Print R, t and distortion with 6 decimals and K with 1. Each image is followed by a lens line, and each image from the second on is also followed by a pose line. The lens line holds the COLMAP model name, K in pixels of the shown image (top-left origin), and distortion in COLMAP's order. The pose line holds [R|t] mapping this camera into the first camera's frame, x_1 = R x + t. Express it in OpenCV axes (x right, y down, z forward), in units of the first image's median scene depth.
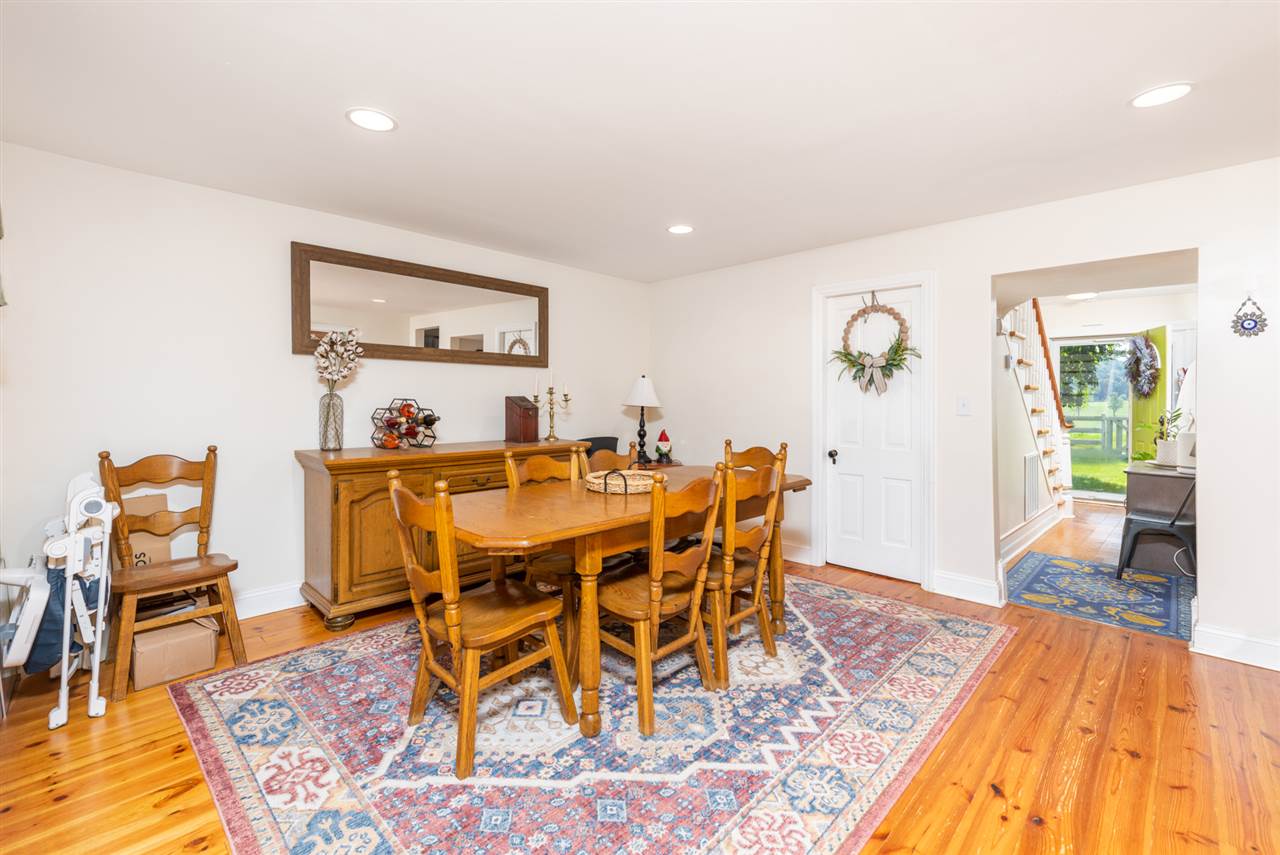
lens RADIAL K [[570.1, 0, 641.2], [0, 570.1, 403.8], [0, 0, 1]] dist [0.000167, 0.000596]
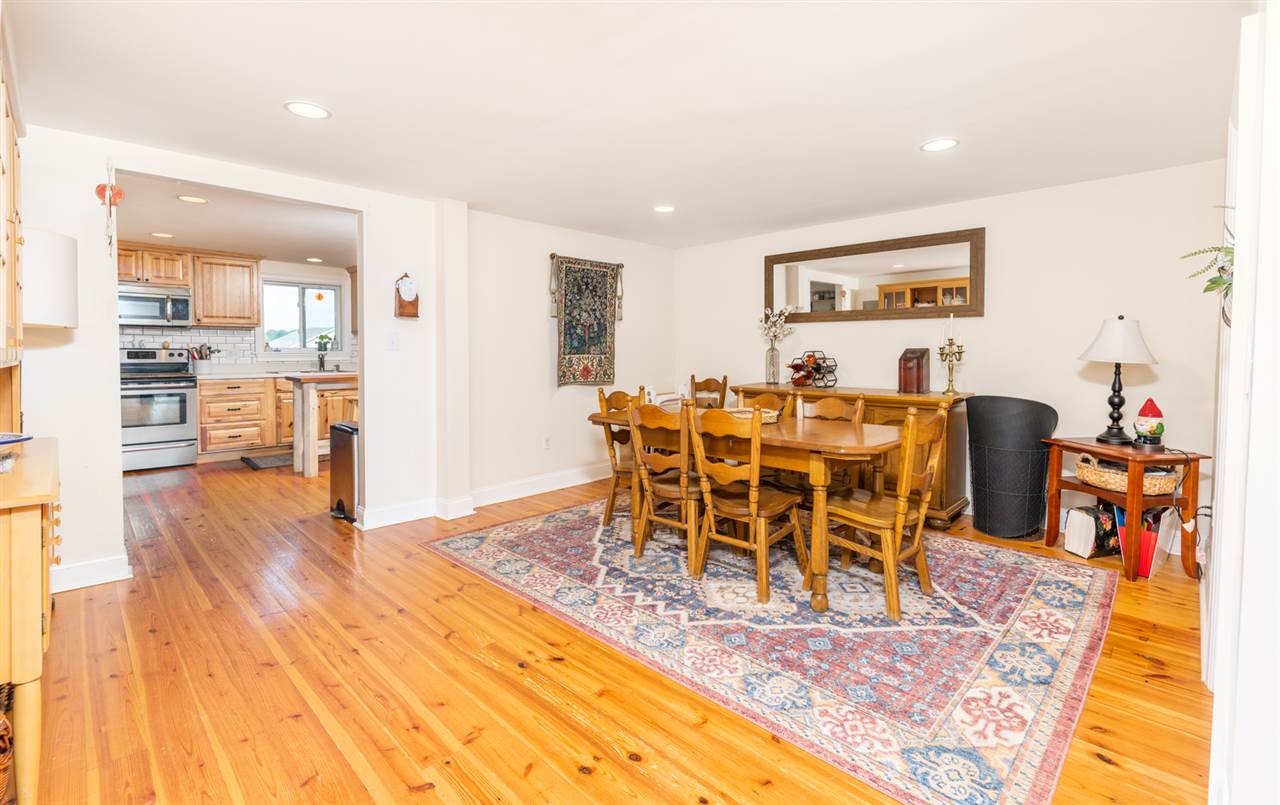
lens RADIAL K [[563.2, 0, 643.3], [0, 563.2, 366.8], [0, 0, 1]] dist [0.001339, 0.000147]
pose [[-0.015986, 0.024482, -0.999572, 1.165344], [-0.008854, 0.999658, 0.024626, -0.000610], [0.999833, 0.009244, -0.015764, 0.758548]]
